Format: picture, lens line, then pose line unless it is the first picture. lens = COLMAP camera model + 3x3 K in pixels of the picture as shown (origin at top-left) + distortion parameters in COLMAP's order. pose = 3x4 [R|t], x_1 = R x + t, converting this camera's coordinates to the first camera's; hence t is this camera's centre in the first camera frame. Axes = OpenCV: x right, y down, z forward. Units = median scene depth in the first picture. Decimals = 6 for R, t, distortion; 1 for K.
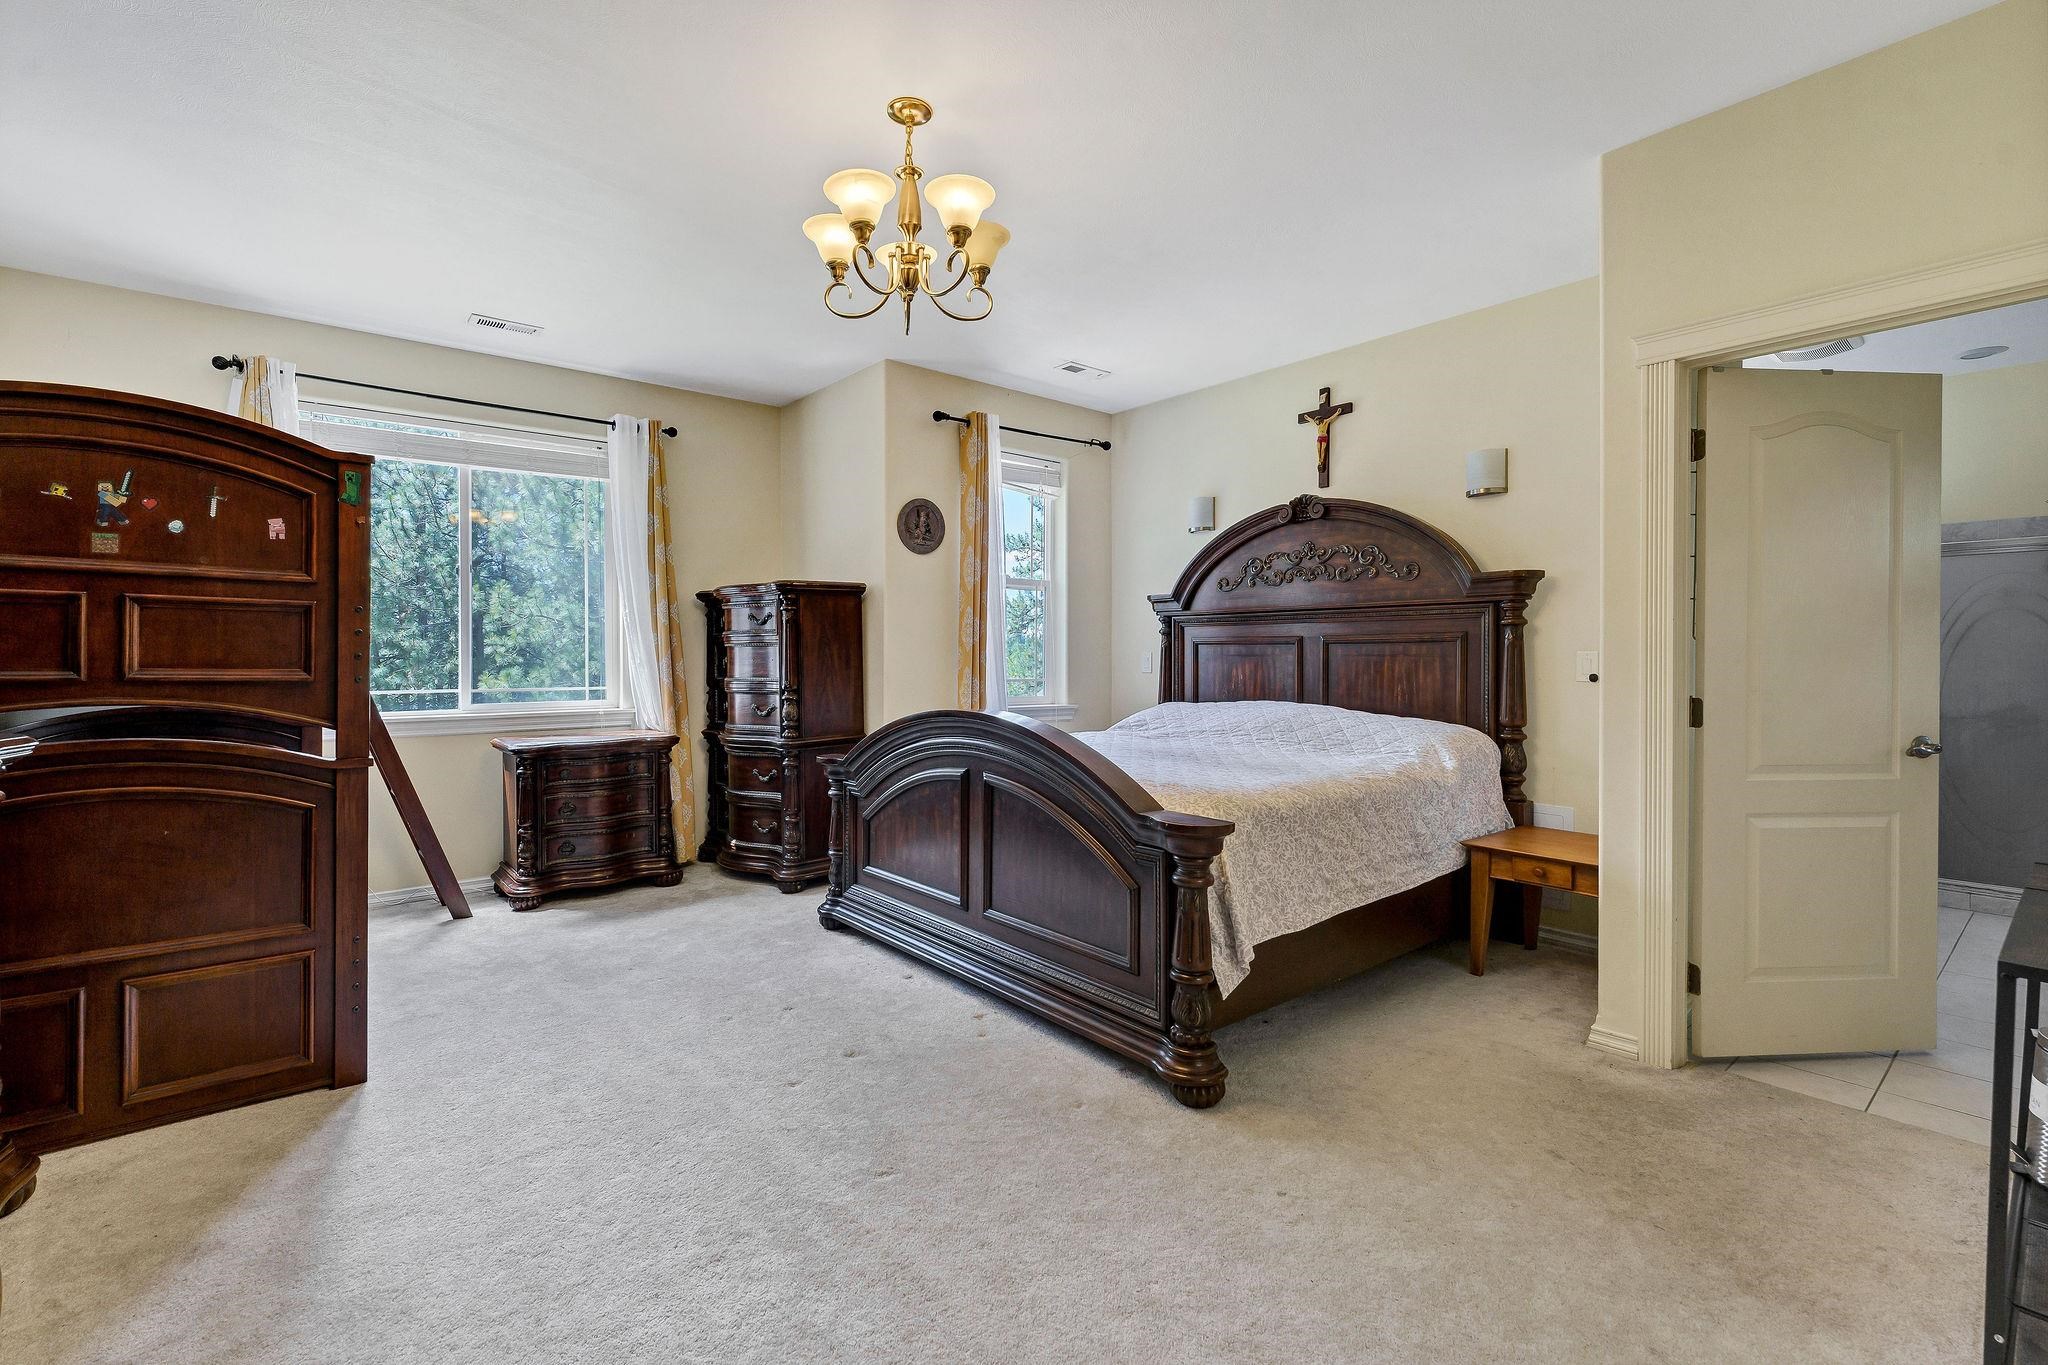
lens RADIAL K [[907.5, 0, 1025.8], [0, 907.5, 670.3], [0, 0, 1]] dist [-0.001078, -0.001184]
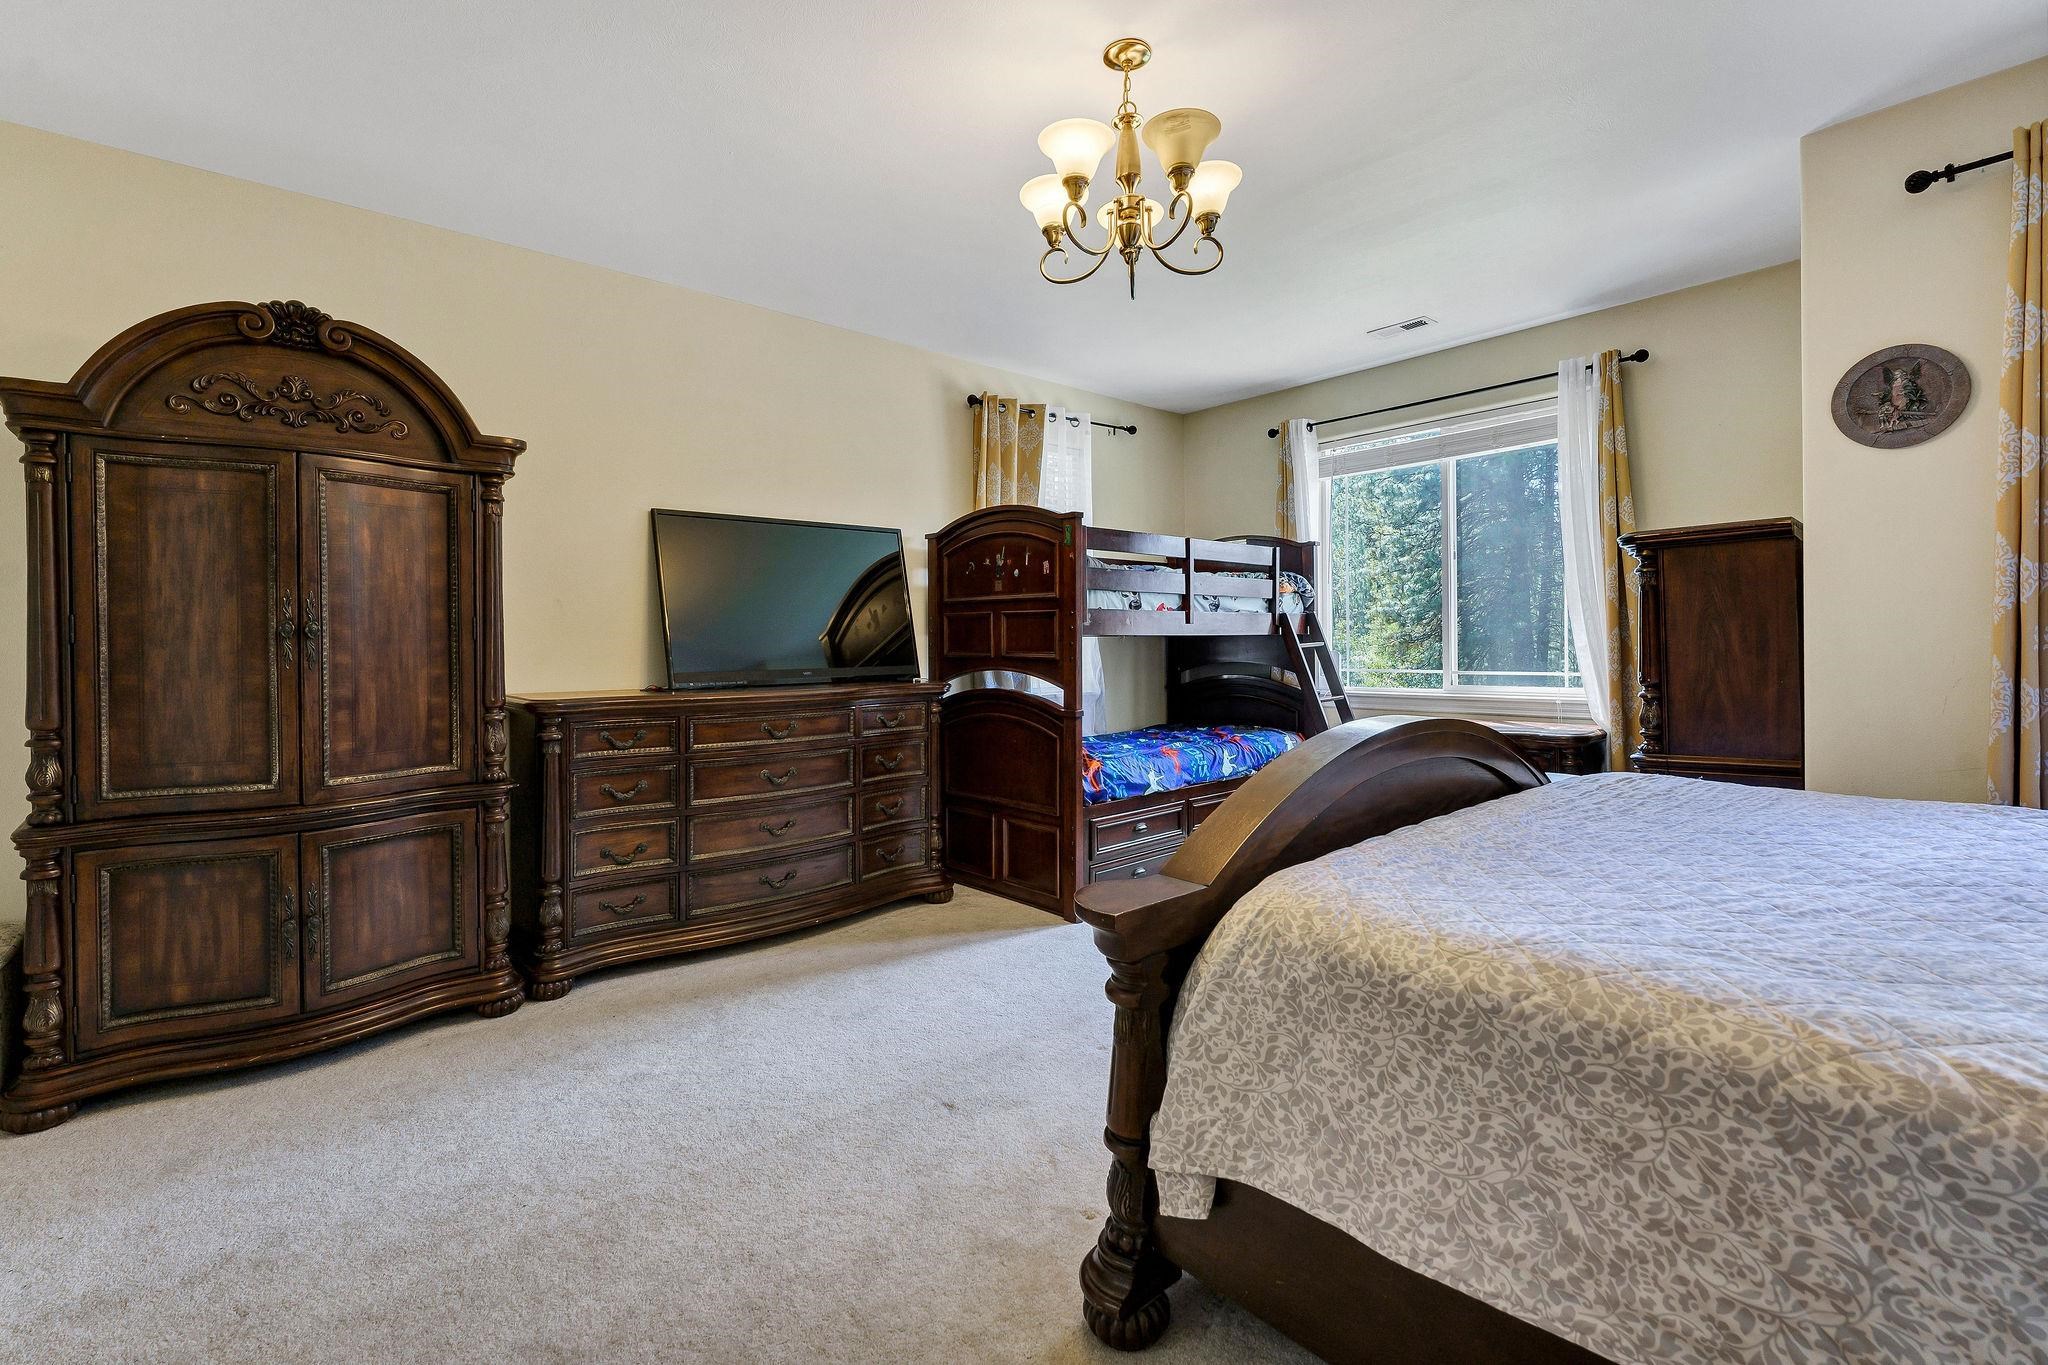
lens RADIAL K [[907.5, 0, 1025.3], [0, 907.5, 663.4], [0, 0, 1]] dist [-0.001078, -0.001184]
pose [[0.033266, 0.020759, -0.999231, 0.436038], [-0.003045, 0.999782, 0.020669, -0.007996], [0.999442, 0.002355, 0.033322, 0.478630]]
